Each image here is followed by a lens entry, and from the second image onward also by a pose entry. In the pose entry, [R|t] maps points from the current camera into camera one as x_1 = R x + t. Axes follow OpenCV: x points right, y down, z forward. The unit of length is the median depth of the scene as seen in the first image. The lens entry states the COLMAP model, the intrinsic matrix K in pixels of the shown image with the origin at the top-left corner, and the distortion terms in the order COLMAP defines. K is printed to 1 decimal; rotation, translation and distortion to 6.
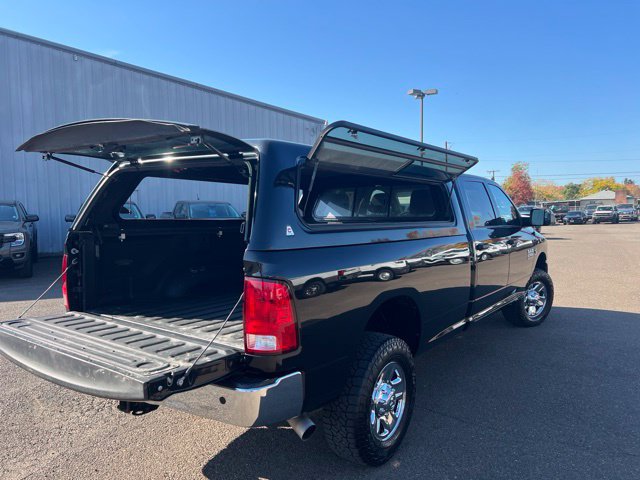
lens RADIAL K [[481.8, 0, 324.3], [0, 481.8, 257.8], [0, 0, 1]] dist [0.034560, -0.037621]
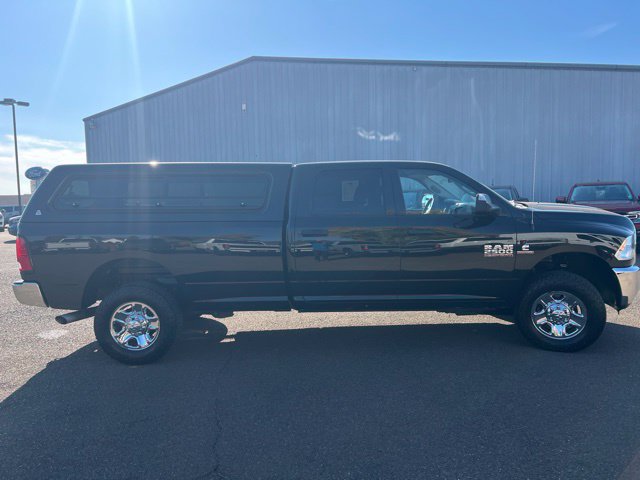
lens RADIAL K [[481.8, 0, 324.3], [0, 481.8, 257.8], [0, 0, 1]] dist [0.034560, -0.037621]
pose [[0.602904, 0.083317, -0.793451, 1.239806], [-0.058591, 0.996470, 0.060115, -0.037975], [0.795659, 0.010245, 0.605658, 0.434312]]
